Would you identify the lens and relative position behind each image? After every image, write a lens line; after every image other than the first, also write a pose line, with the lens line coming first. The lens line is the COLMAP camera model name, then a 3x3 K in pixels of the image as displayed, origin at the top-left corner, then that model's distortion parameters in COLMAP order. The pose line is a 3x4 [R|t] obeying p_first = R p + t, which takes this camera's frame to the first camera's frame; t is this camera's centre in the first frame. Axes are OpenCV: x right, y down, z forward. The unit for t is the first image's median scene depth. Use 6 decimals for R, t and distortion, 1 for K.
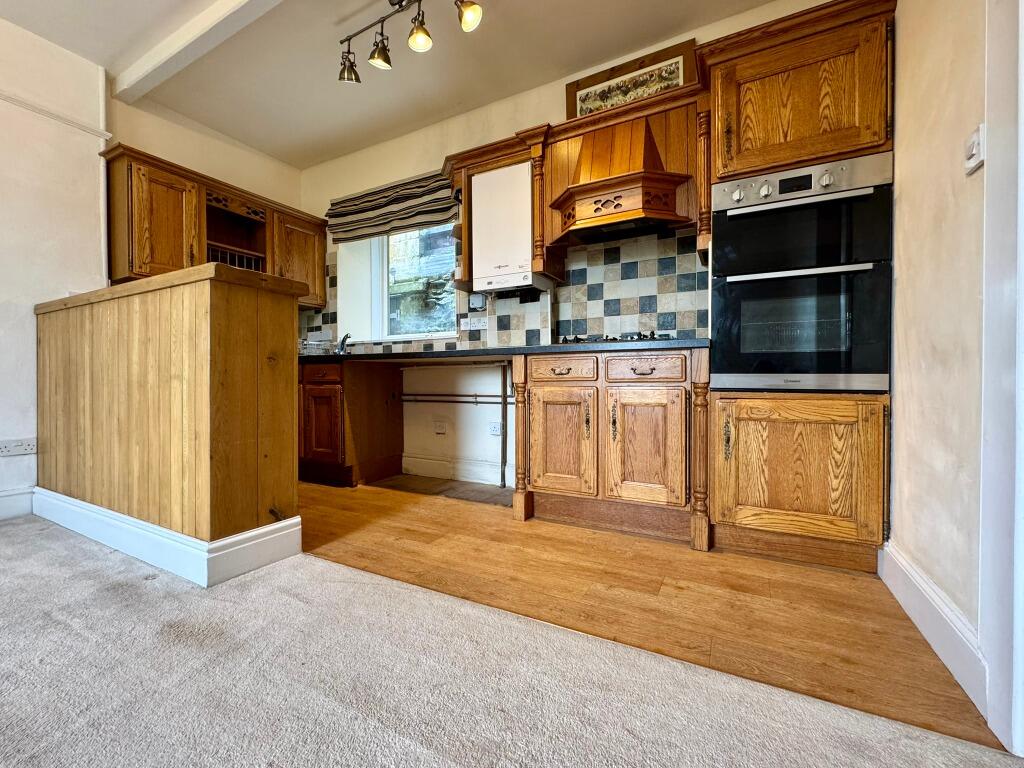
lens RADIAL K [[430.1, 0, 510.8], [0, 430.1, 383.3], [0, 0, 1]] dist [-0.003019, -0.000292]
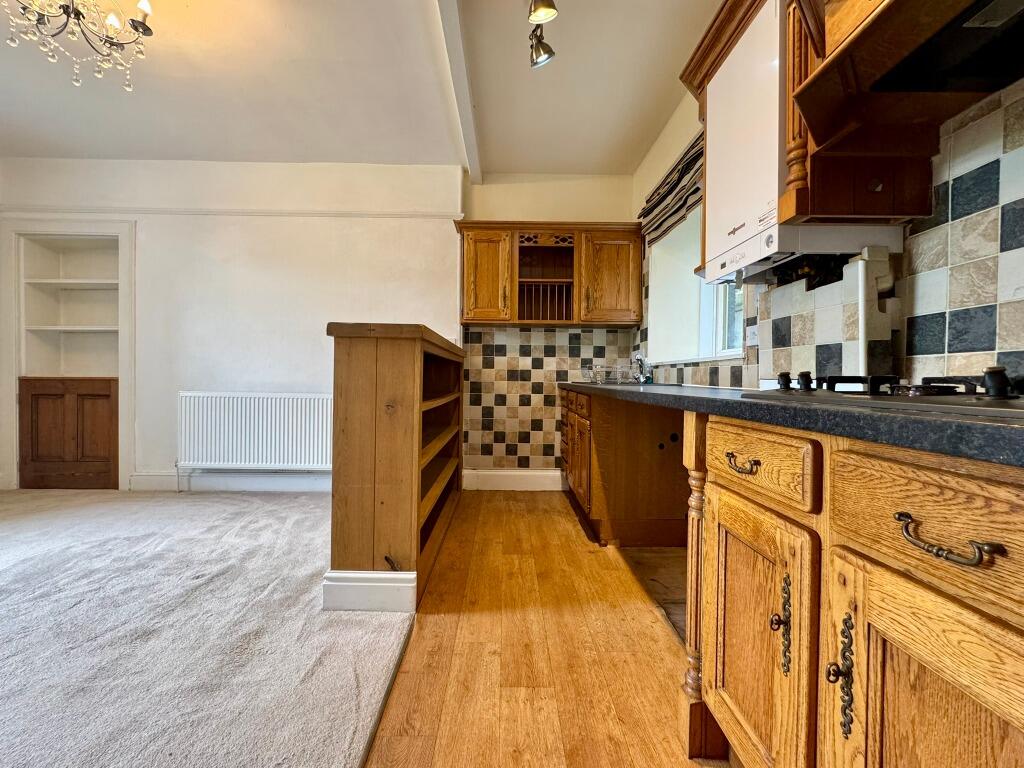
lens RADIAL K [[430.1, 0, 510.8], [0, 430.1, 383.3], [0, 0, 1]] dist [-0.003019, -0.000292]
pose [[0.483025, 0.020408, -0.875369, 0.354261], [-0.021395, 0.999705, 0.011502, -0.100973], [0.875345, 0.013173, 0.483319, 0.601277]]
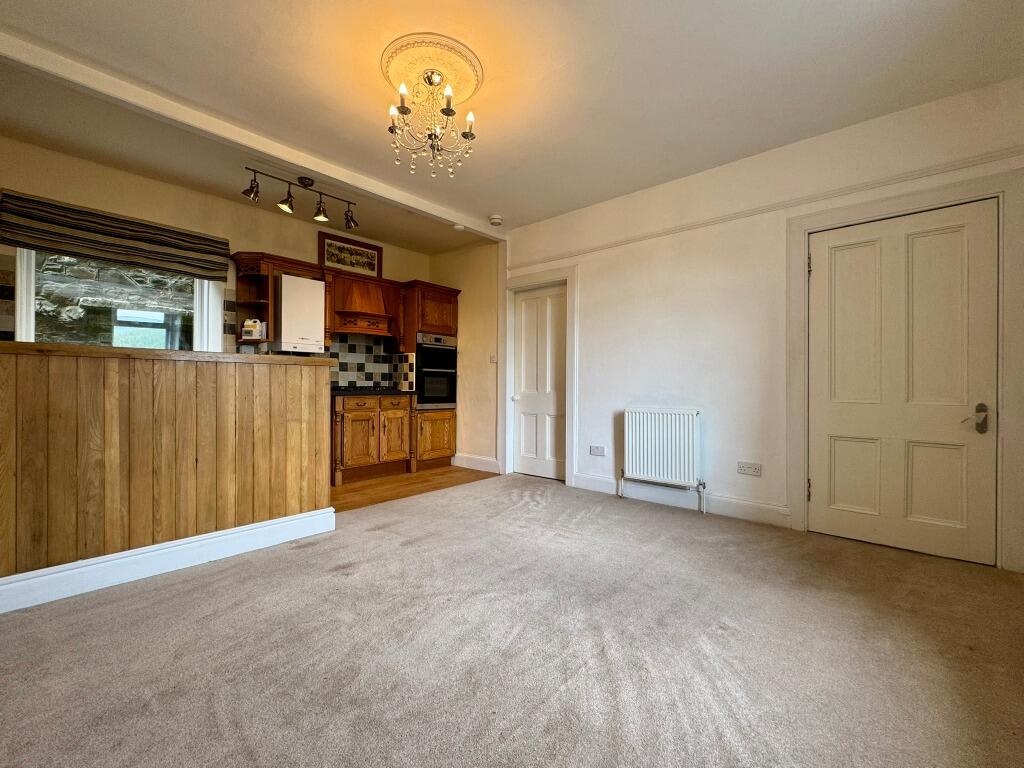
lens RADIAL K [[430.1, 0, 510.8], [0, 430.1, 383.3], [0, 0, 1]] dist [-0.003019, -0.000292]
pose [[0.227647, 0.008308, 0.973708, -1.639153], [0.002121, 0.999957, -0.009028, -0.104255], [-0.973741, 0.004120, 0.227620, -0.132062]]
